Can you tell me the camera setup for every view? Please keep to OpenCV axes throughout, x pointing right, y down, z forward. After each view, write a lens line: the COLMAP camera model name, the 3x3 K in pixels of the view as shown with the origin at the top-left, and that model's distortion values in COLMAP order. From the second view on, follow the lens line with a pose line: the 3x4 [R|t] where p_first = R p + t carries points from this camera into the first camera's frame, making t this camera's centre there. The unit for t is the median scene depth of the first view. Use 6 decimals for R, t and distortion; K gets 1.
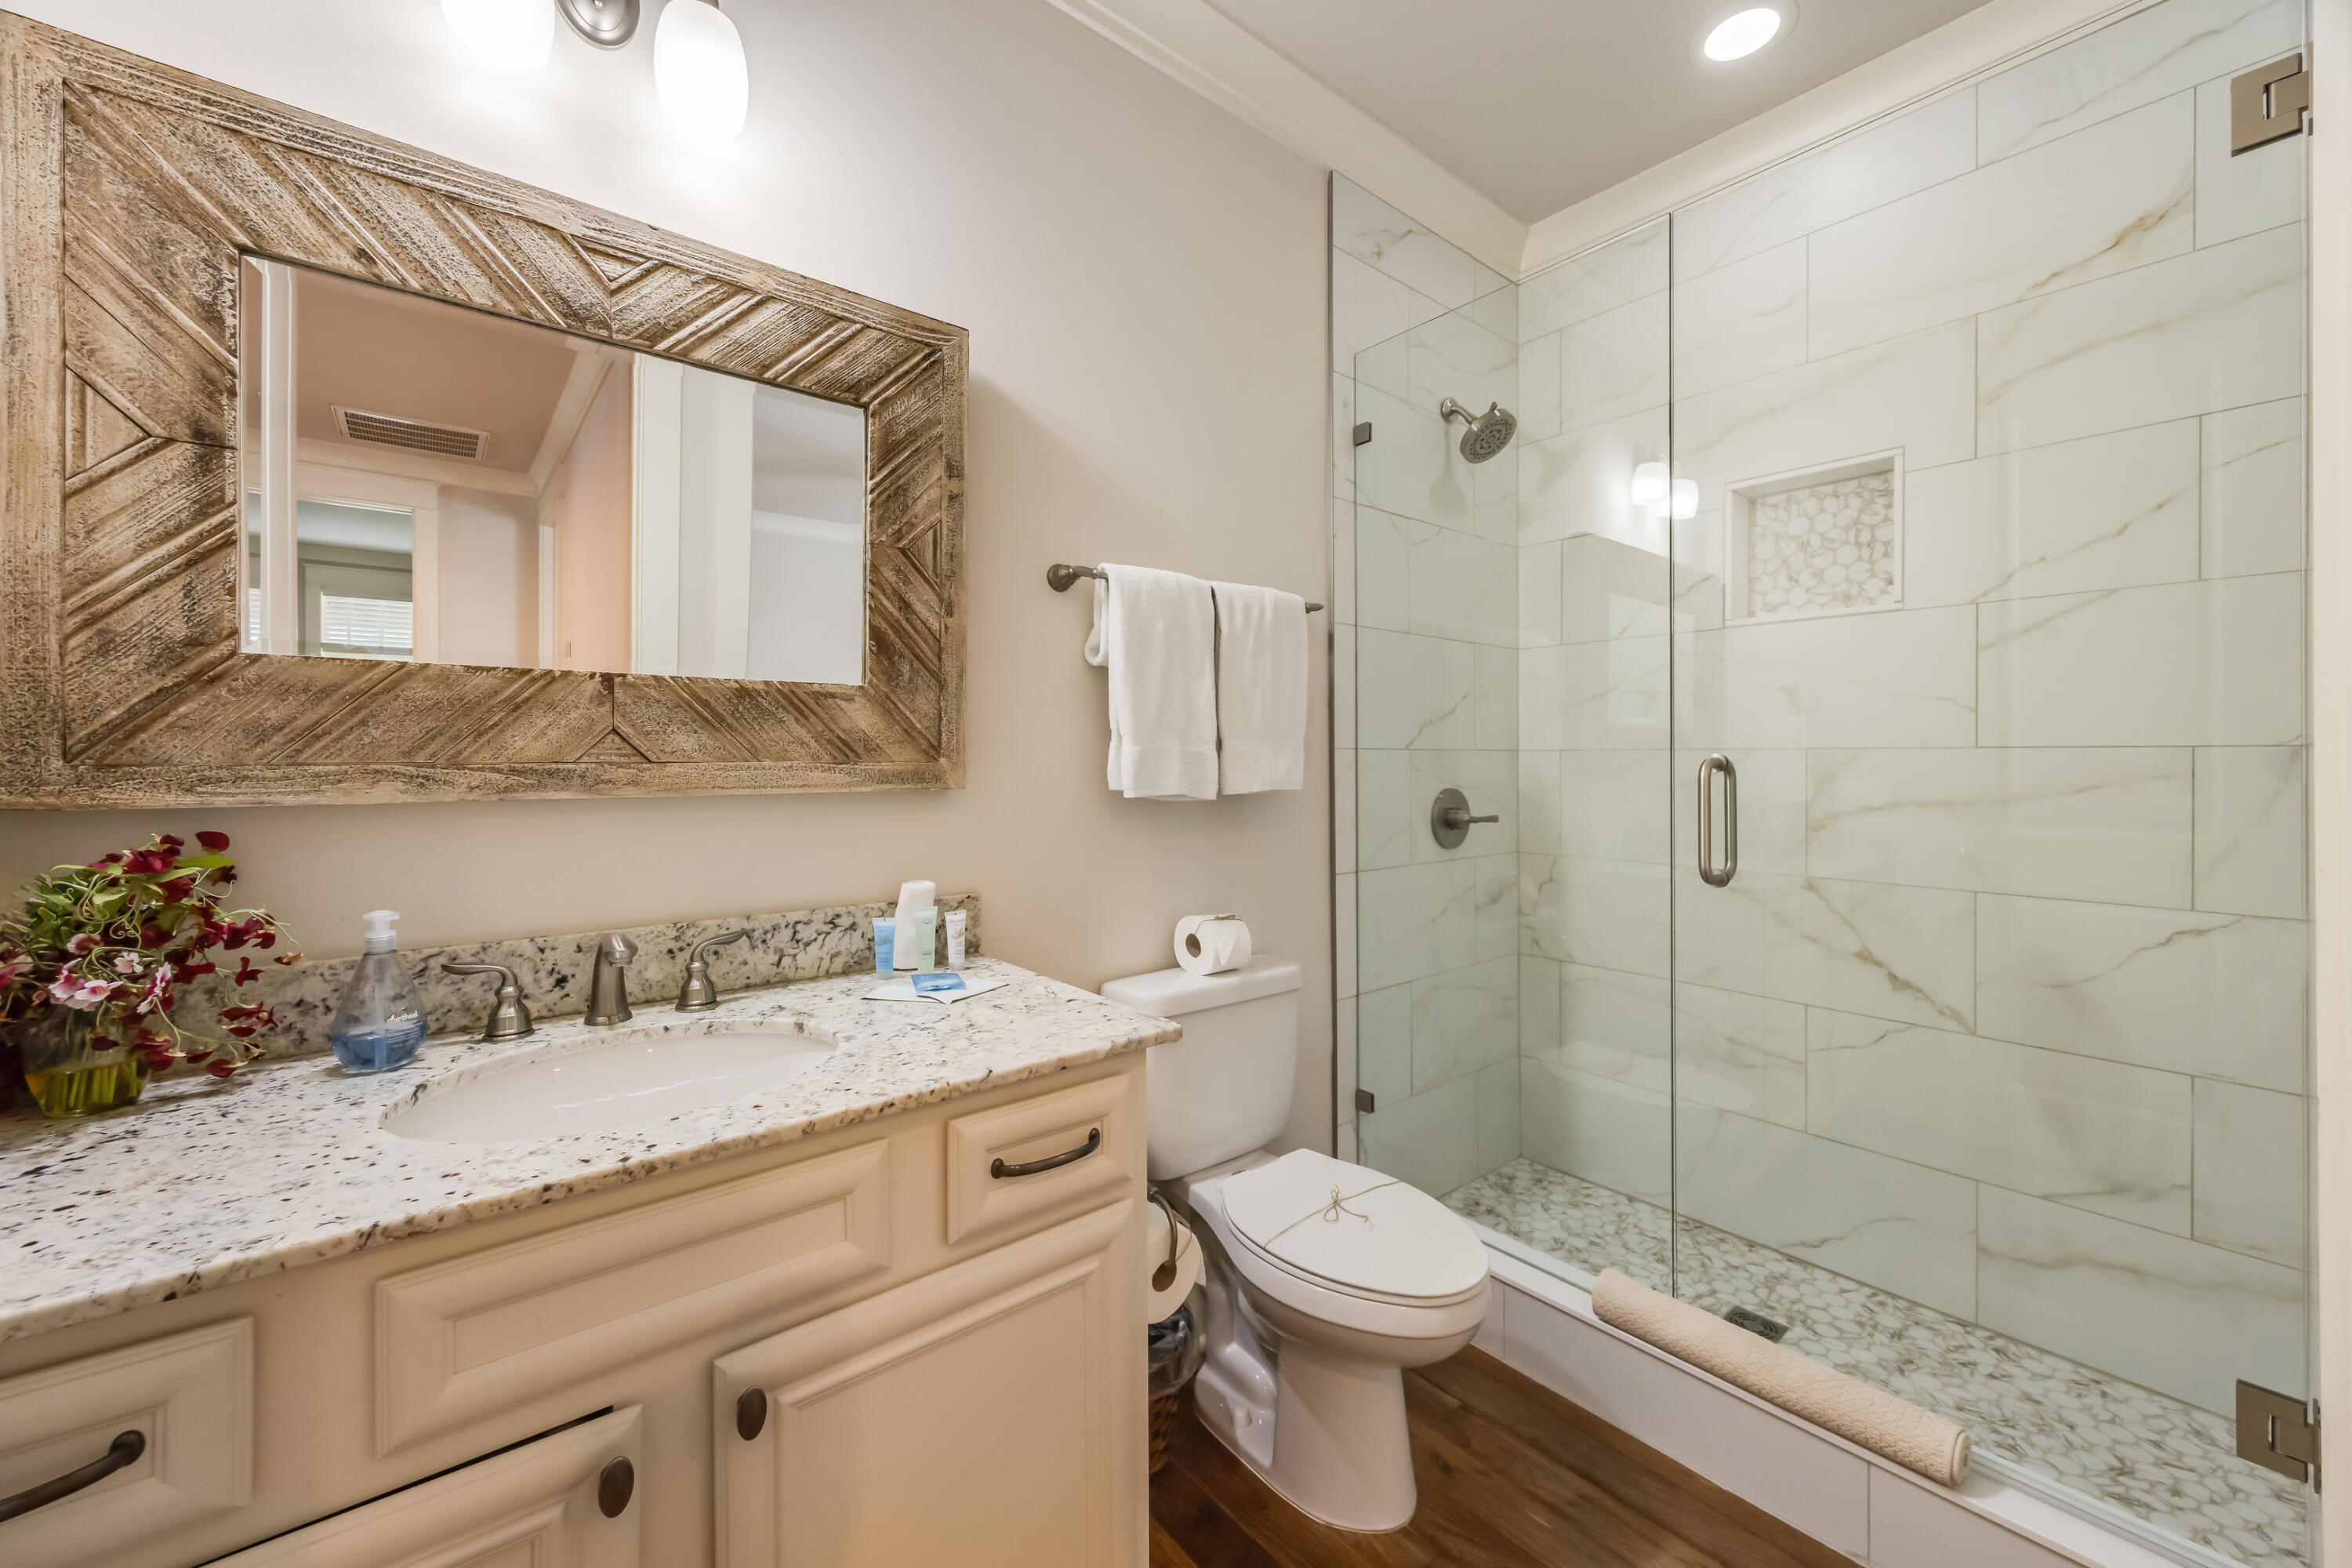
lens RADIAL K [[899.9, 0, 1137.9], [0, 899.9, 762.7], [0, 0, 1]] dist [0.010977, -0.000914]
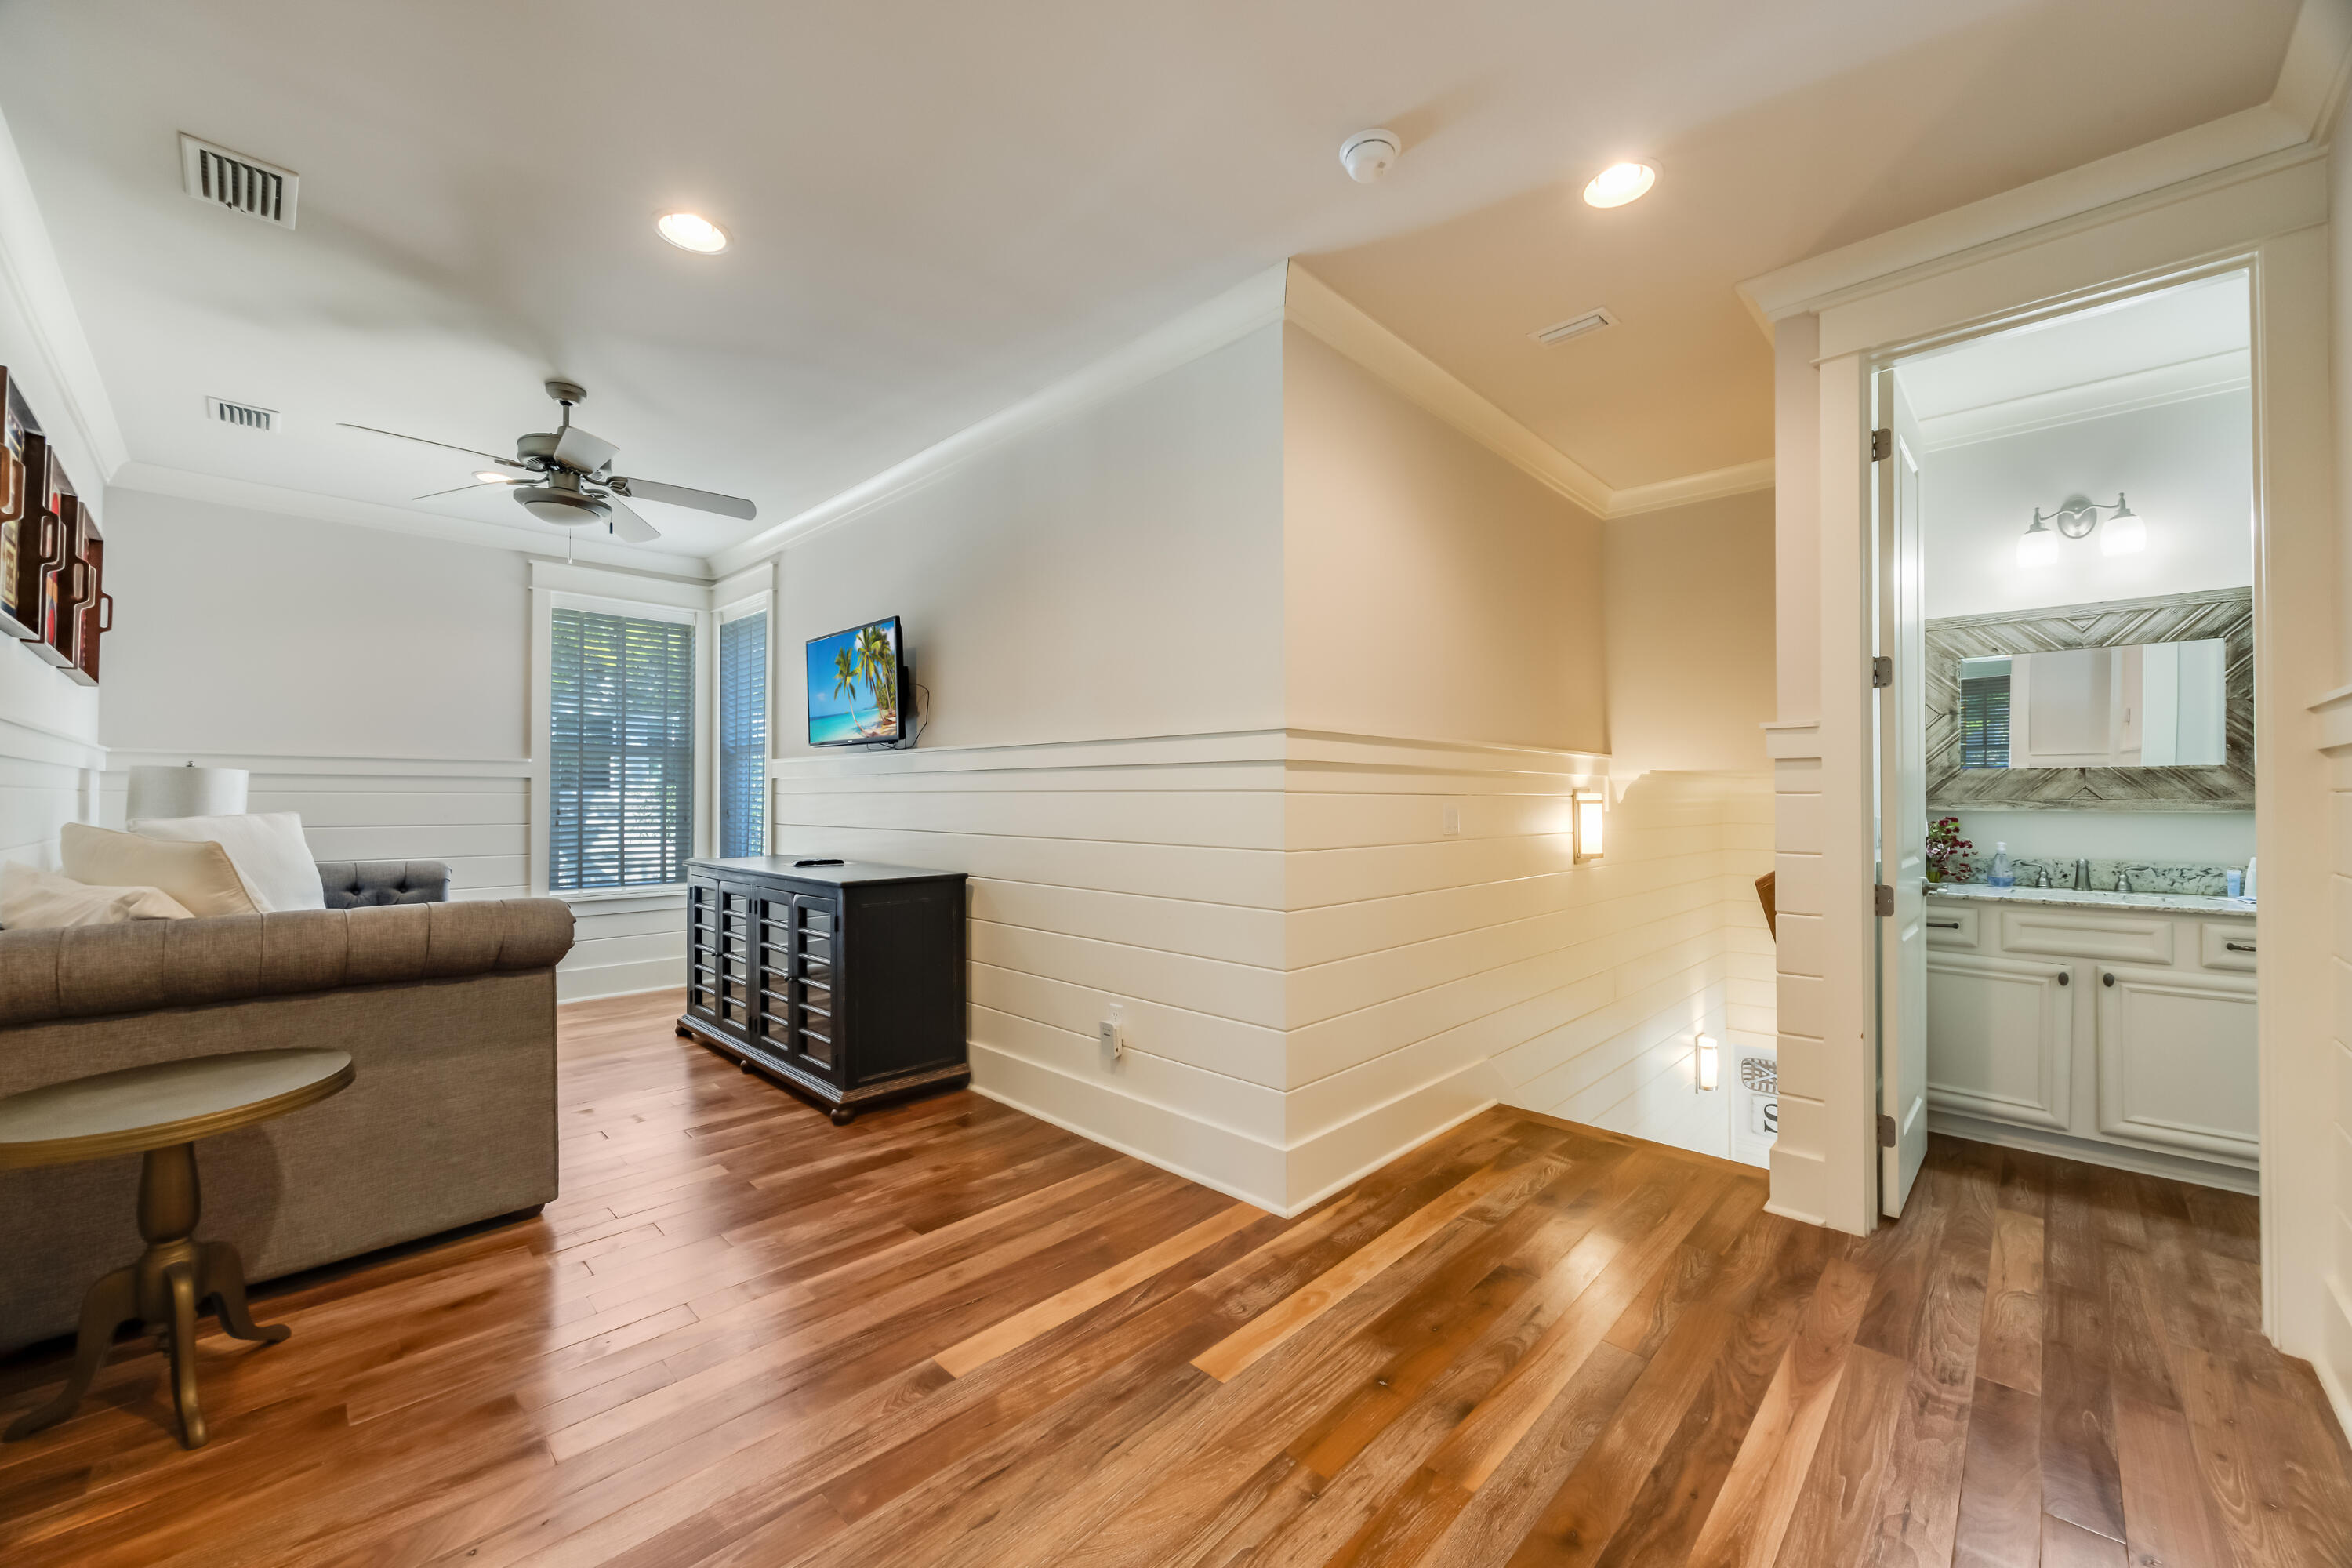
lens RADIAL K [[898.6, 0, 1189.6], [0, 898.6, 783.9], [0, 0, 1]] dist [-0.005361, 0.000028]
pose [[0.144888, -0.011802, -0.989378, 1.752532], [-0.001992, 0.999923, -0.012220, -0.008162], [0.989446, 0.003741, 0.144853, -2.138372]]
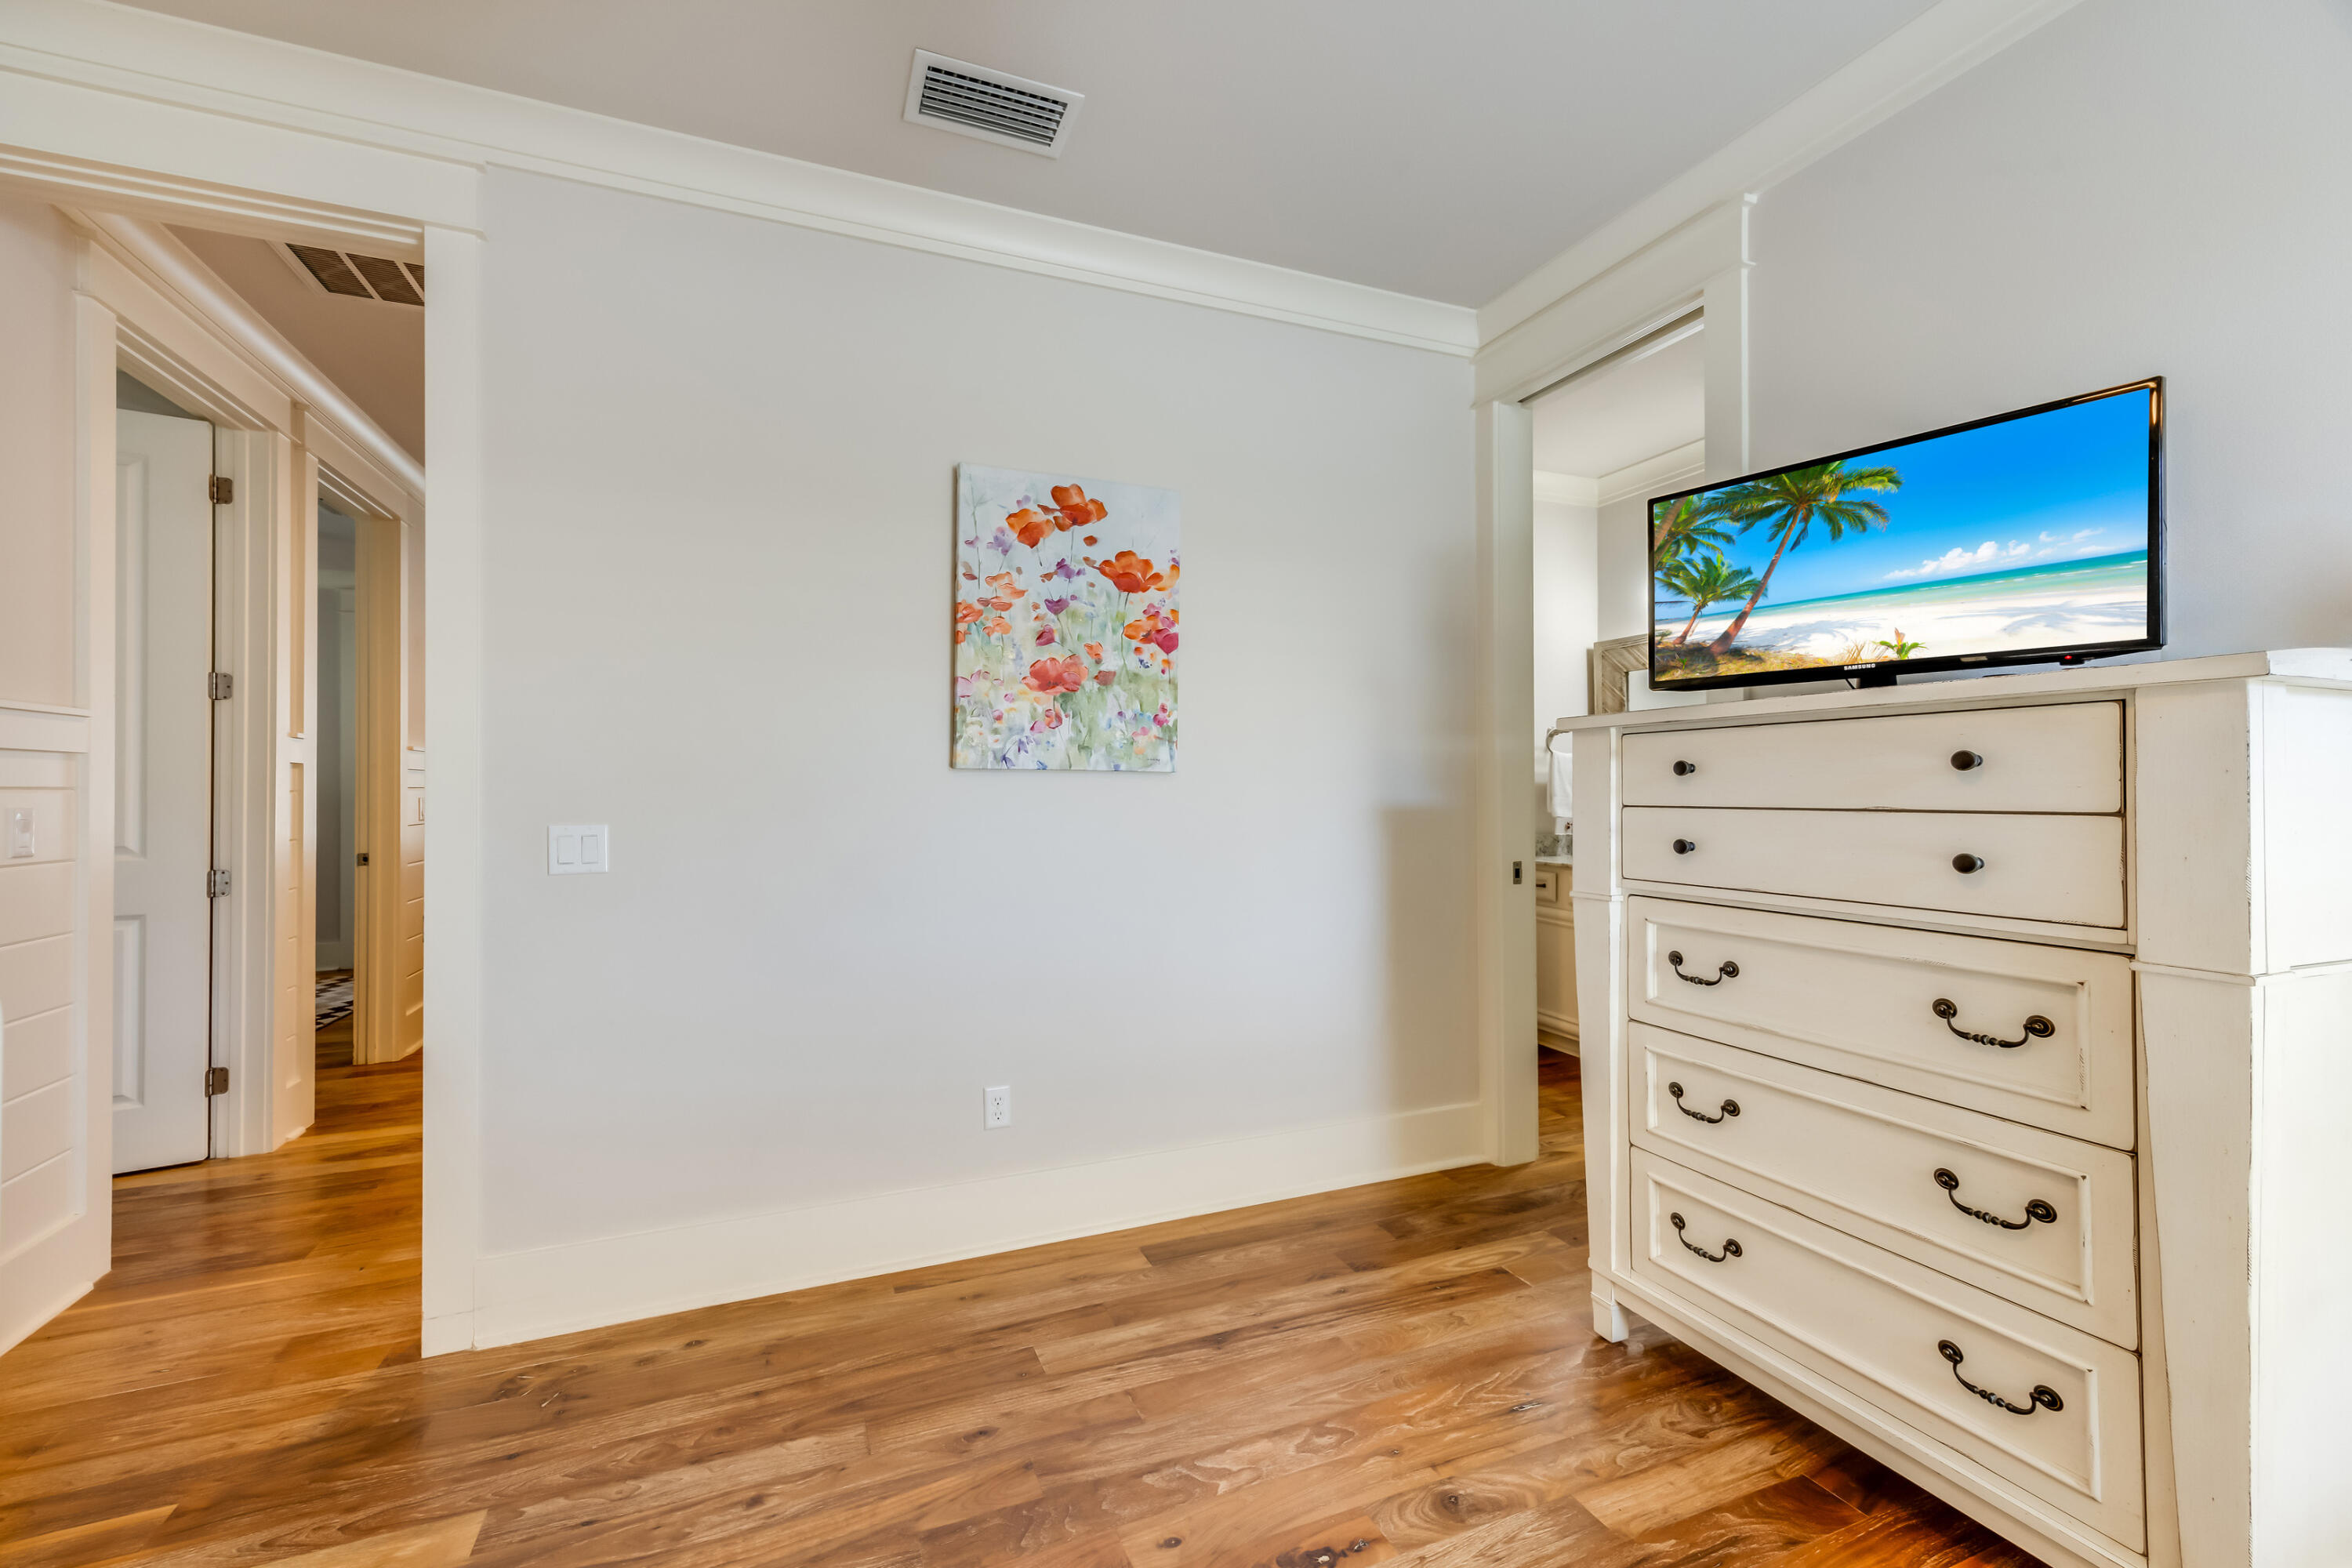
lens RADIAL K [[899.9, 0, 1183.4], [0, 899.9, 789.9], [0, 0, 1]] dist [0.010977, -0.000914]
pose [[-0.261642, 0.004107, -0.965156, 3.158531], [-0.001114, 0.999989, 0.004558, -0.008398], [0.965164, 0.002268, -0.261635, 0.071920]]
